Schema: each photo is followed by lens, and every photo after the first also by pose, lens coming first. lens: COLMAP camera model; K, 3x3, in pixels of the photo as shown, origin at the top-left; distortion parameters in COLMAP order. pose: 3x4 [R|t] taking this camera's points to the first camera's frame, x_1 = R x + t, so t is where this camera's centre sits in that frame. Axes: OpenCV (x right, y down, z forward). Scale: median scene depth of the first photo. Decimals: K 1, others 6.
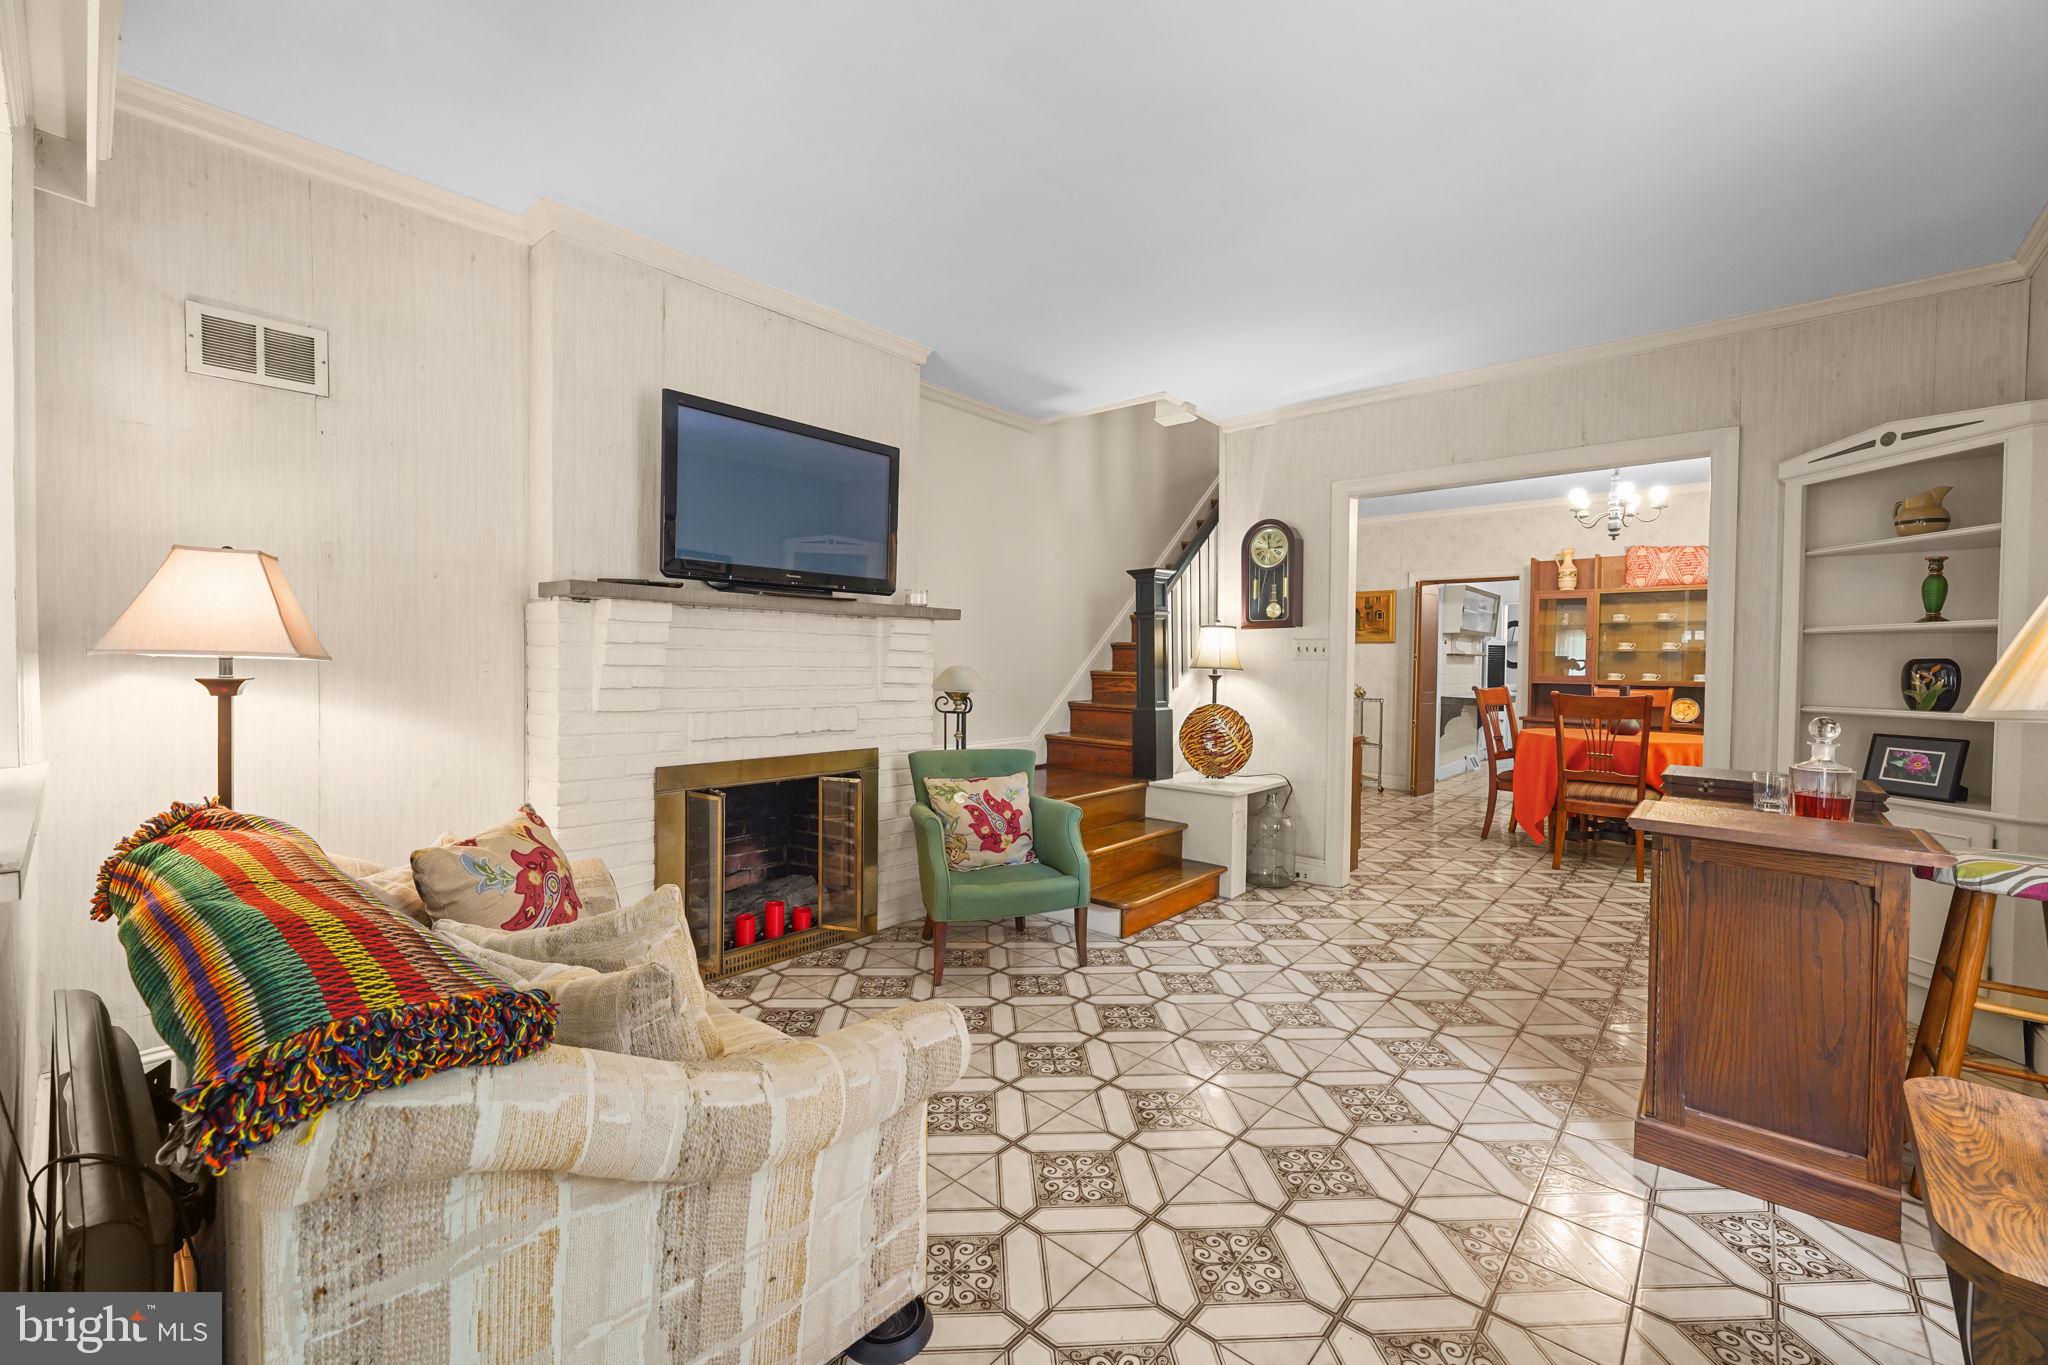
lens RADIAL K [[818.6, 0, 1016.0], [0, 818.6, 683.7], [0, 0, 1]] dist [-0.007435, 0.000798]
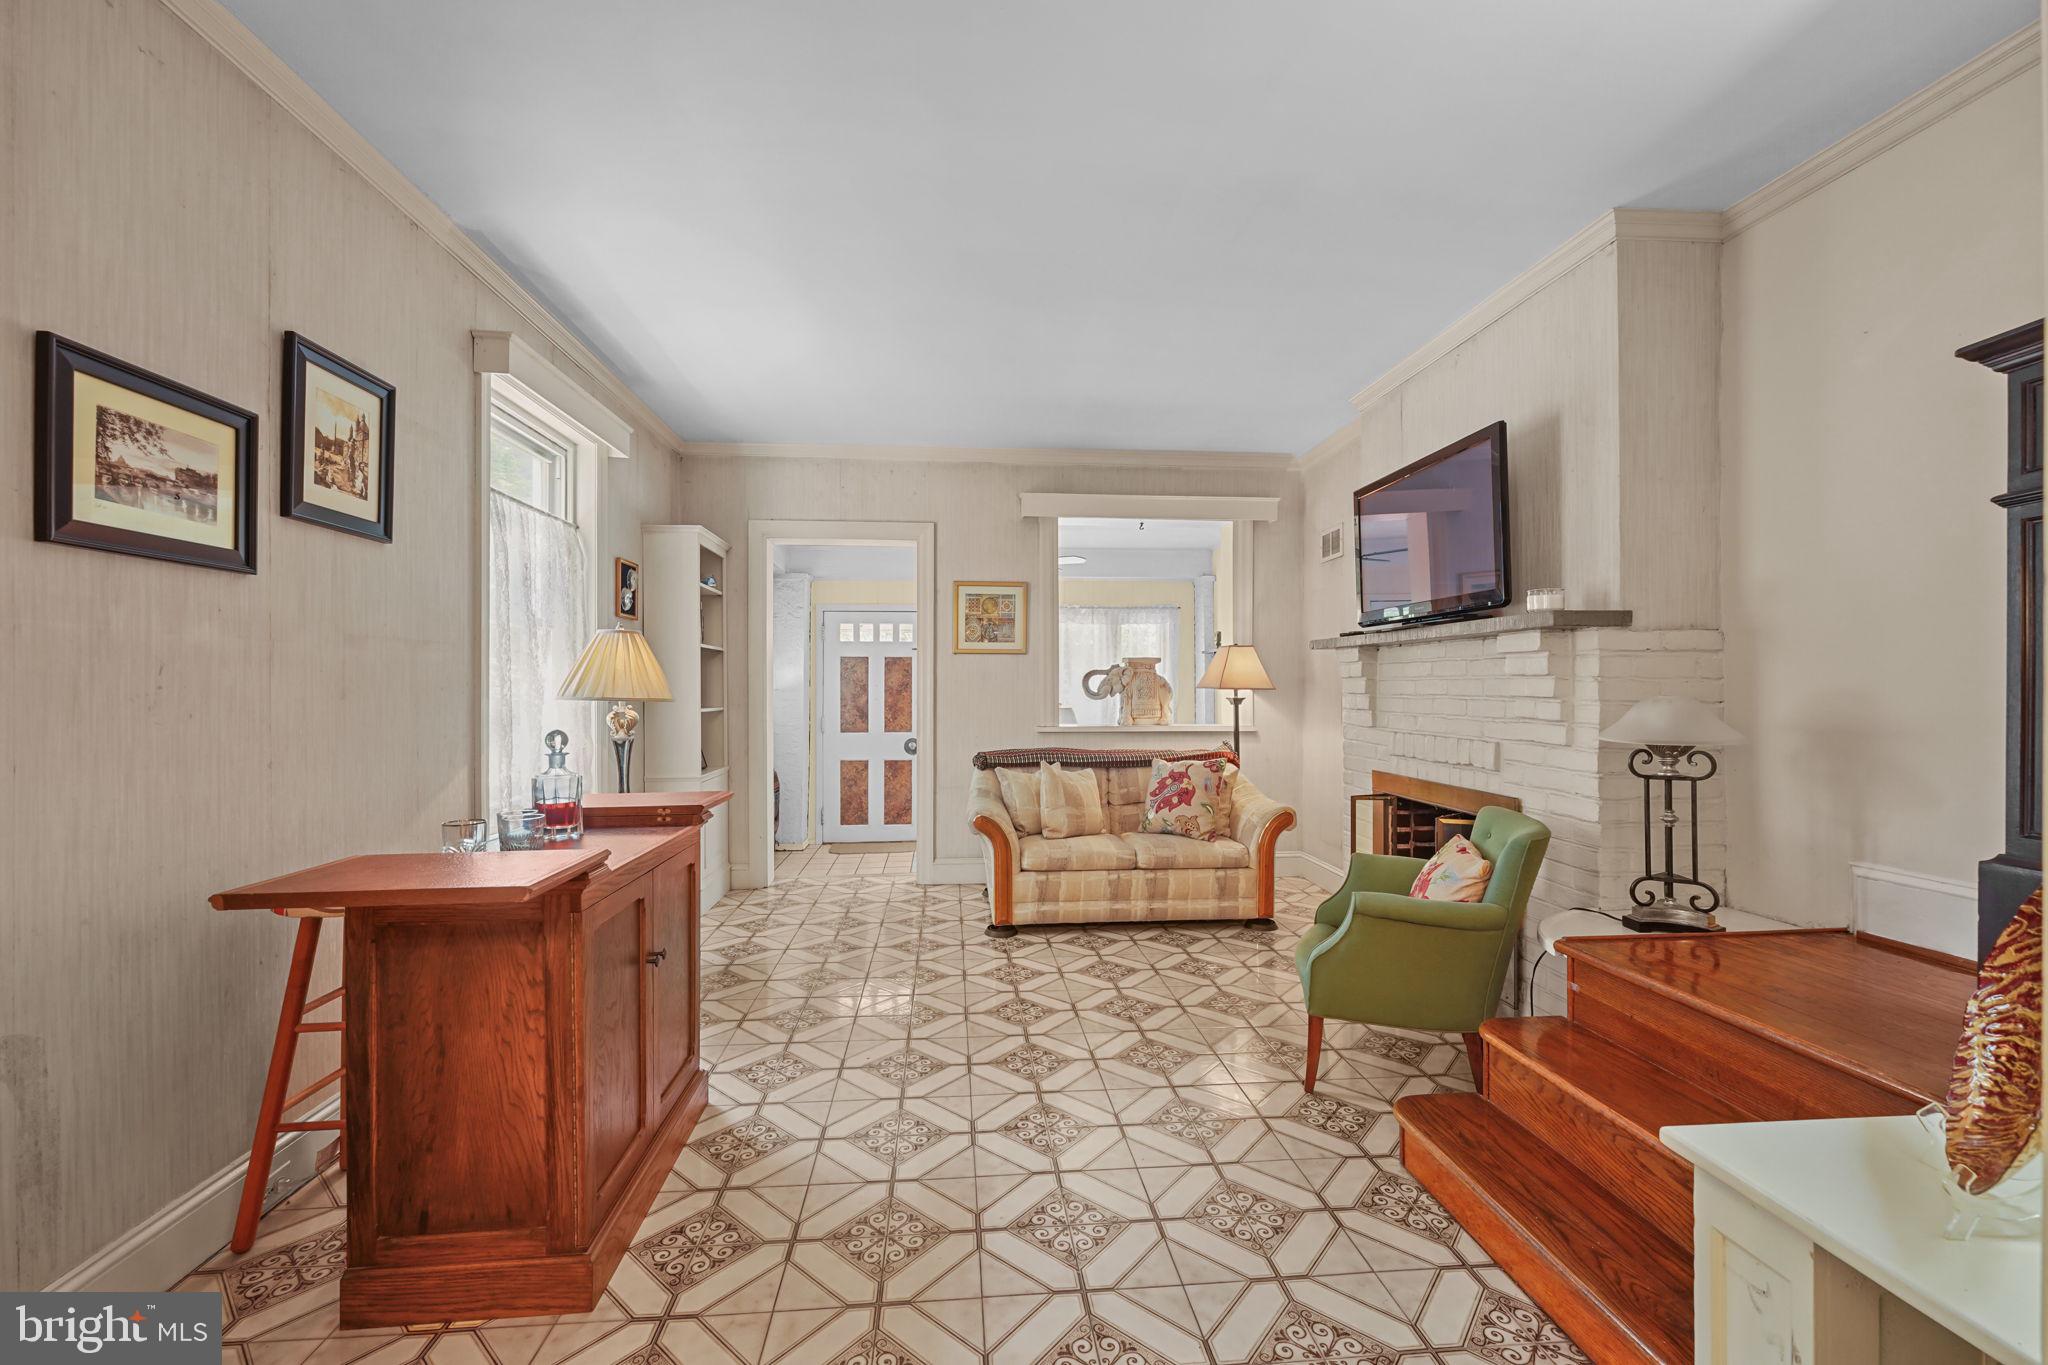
lens RADIAL K [[818.6, 0, 1019.4], [0, 818.6, 690.3], [0, 0, 1]] dist [-0.007435, 0.000798]
pose [[-0.683155, -0.008296, -0.730227, 0.629697], [-0.028661, 0.999470, 0.015459, -0.021365], [0.729711, 0.031490, -0.683030, 1.010000]]
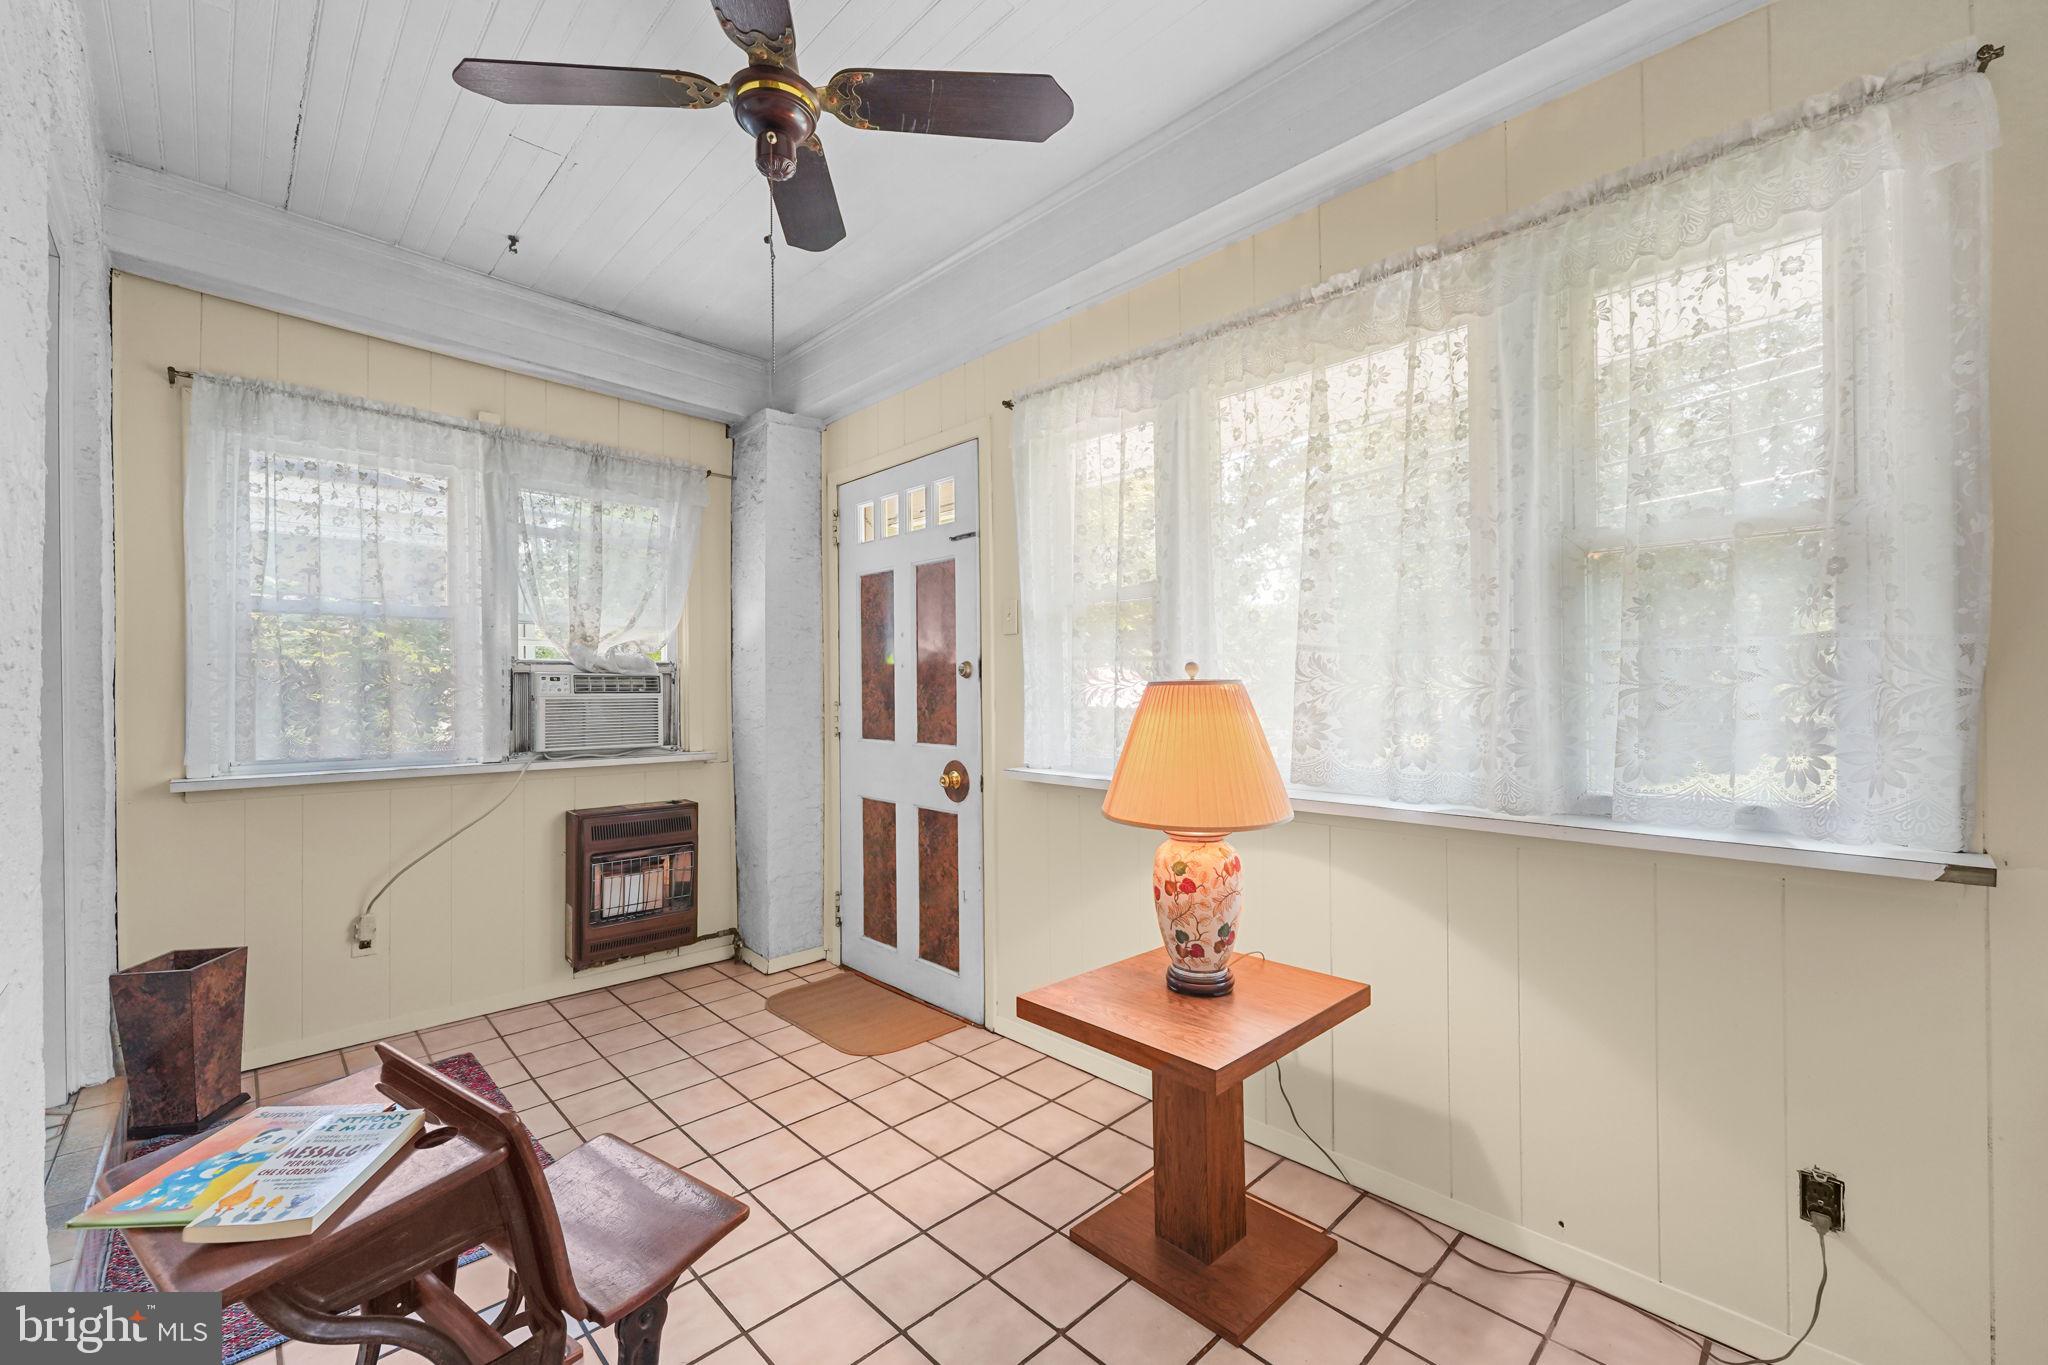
lens RADIAL K [[818.6, 0, 1027.3], [0, 818.6, 688.5], [0, 0, 1]] dist [-0.007435, 0.000798]
pose [[-0.998059, -0.005436, 0.062038, -0.622587], [-0.003336, 0.999419, 0.033908, 0.029902], [-0.062186, 0.033635, -0.997498, 0.333837]]
